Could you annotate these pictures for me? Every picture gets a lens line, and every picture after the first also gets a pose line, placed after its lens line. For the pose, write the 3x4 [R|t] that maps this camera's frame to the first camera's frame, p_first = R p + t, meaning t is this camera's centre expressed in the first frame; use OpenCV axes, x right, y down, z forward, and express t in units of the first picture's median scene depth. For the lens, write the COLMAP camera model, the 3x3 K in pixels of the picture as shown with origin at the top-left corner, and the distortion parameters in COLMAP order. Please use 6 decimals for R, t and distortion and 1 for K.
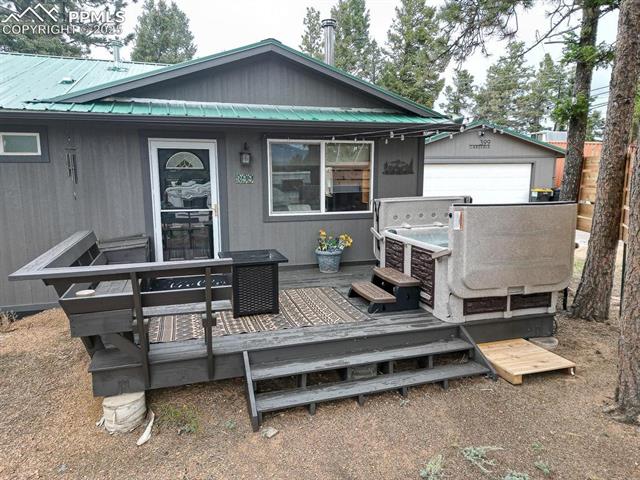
lens RADIAL K [[444.3, 0, 320.0], [0, 444.3, 240.0], [0, 0, 1]] dist [0.088596, -0.087274]
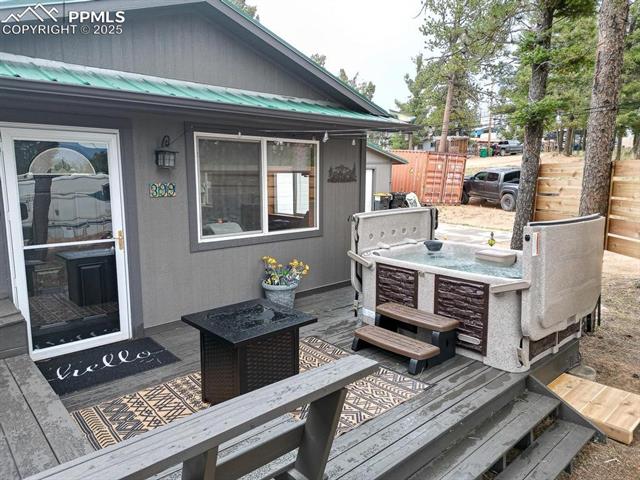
lens RADIAL K [[444.3, 0, 320.0], [0, 444.3, 240.0], [0, 0, 1]] dist [0.088596, -0.087274]
pose [[0.907318, -0.059117, 0.416267, -0.262729], [0.061976, 0.998055, 0.006653, -0.057900], [-0.415851, 0.019762, 0.909218, 0.323409]]
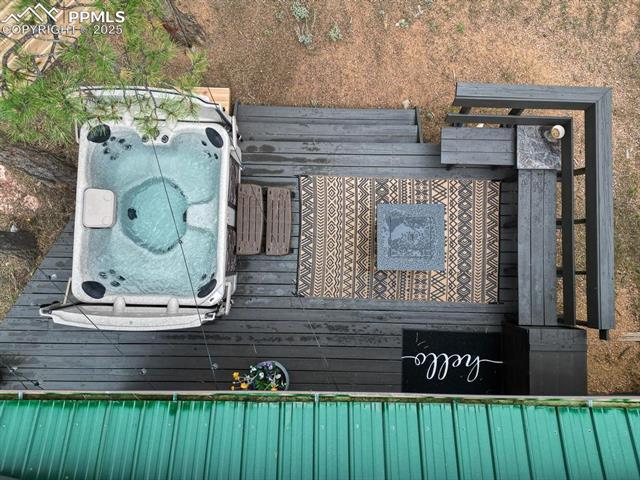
lens RADIAL K [[444.3, 0, 320.0], [0, 444.3, 240.0], [0, 0, 1]] dist [0.088596, -0.087274]
pose [[-0.948718, -0.315857, 0.012995, 0.006268], [0.047653, -0.102251, 0.993617, -0.722155], [-0.312512, 0.943281, 0.112059, 0.796939]]
